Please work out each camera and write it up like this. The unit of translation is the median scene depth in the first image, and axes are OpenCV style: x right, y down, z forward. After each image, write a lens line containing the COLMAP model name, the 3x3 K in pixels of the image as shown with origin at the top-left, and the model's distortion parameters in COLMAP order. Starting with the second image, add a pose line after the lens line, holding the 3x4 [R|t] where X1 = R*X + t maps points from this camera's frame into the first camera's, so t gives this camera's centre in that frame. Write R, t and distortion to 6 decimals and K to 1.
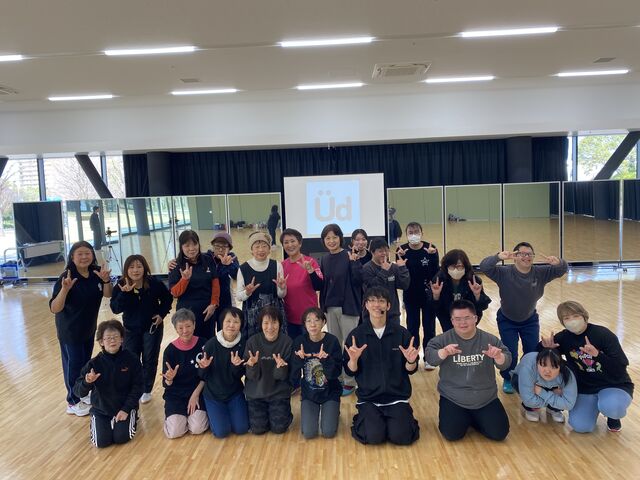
lens RADIAL K [[485.6, 0, 320.0], [0, 485.6, 240.0], [0, 0, 1]] dist [0.001334, 0.002311]
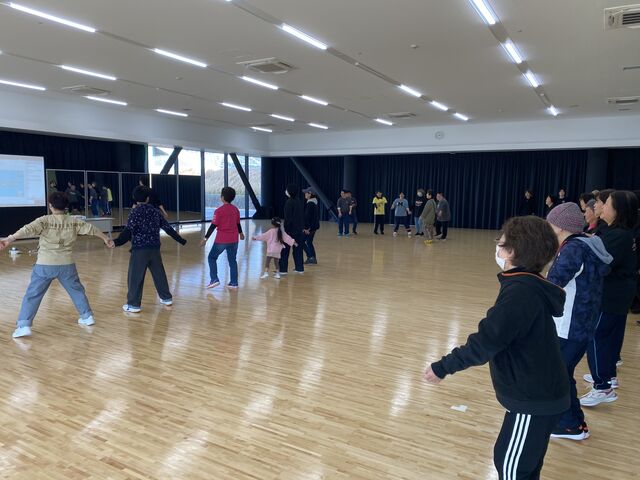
lens RADIAL K [[485.6, 0, 320.0], [0, 485.6, 240.0], [0, 0, 1]] dist [0.001334, 0.002311]
pose [[0.440020, -0.056153, 0.896231, -1.557383], [0.028398, 0.998414, 0.048613, -0.011529], [-0.897539, 0.004060, 0.440916, 0.276142]]
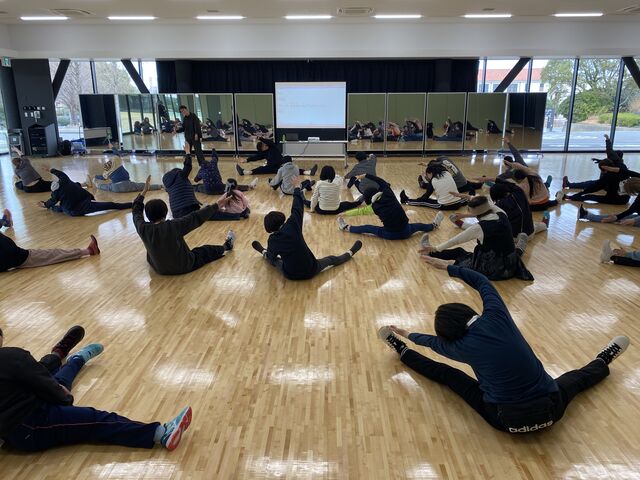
lens RADIAL K [[485.6, 0, 320.0], [0, 485.6, 240.0], [0, 0, 1]] dist [0.001334, 0.002311]
pose [[0.999279, 0.028710, 0.024835, 0.032991], [-0.032721, 0.983108, 0.180077, 0.060251], [-0.019246, -0.180760, 0.983339, -0.454874]]
